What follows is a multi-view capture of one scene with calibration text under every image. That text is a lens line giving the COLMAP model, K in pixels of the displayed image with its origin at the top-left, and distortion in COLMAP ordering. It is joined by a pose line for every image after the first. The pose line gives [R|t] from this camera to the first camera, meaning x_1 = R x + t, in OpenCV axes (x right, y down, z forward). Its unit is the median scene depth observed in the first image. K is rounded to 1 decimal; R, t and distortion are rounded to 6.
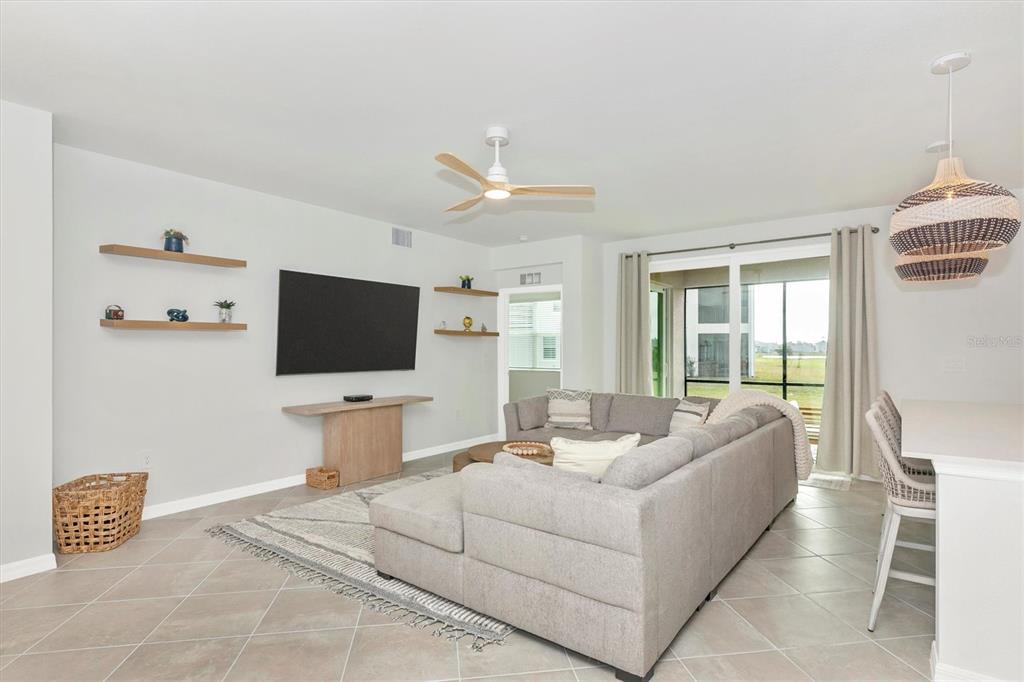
lens RADIAL K [[519.5, 0, 526.9], [0, 519.5, 345.6], [0, 0, 1]] dist [-0.000445, -0.004199]
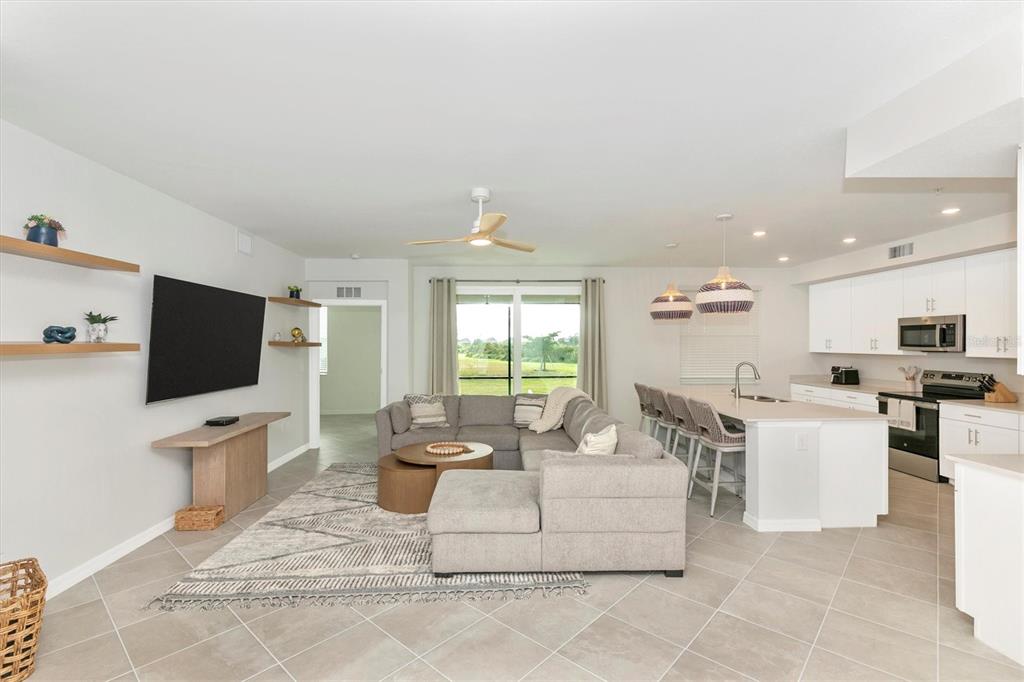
lens RADIAL K [[459.3, 0, 511.7], [0, 459.3, 342.4], [0, 0, 1]] dist [0.001071, 0.001084]
pose [[0.782694, -0.000268, 0.622407, -0.560034], [-0.001095, 0.999998, 0.001807, -0.047709], [-0.622406, -0.002096, 0.782692, 0.089838]]
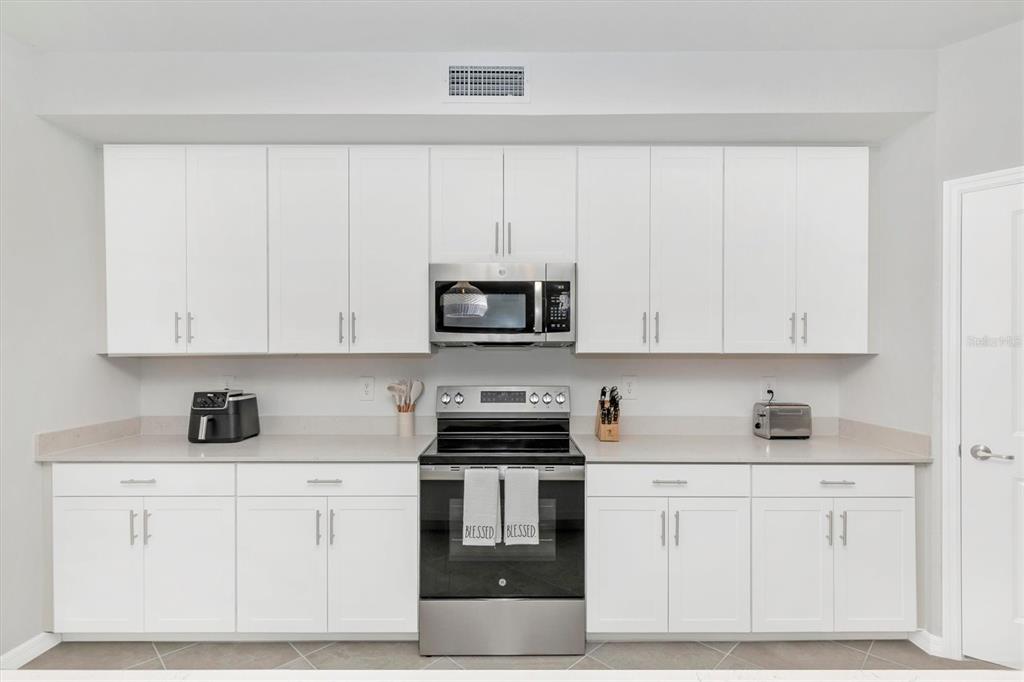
lens RADIAL K [[519.5, 0, 507.2], [0, 519.5, 350.0], [0, 0, 1]] dist [-0.000445, -0.004199]
pose [[-0.587381, 0.000032, 0.809310, 0.637698], [-0.002394, 0.999996, -0.001777, -0.012585], [-0.809307, -0.002981, -0.587378, 0.737593]]
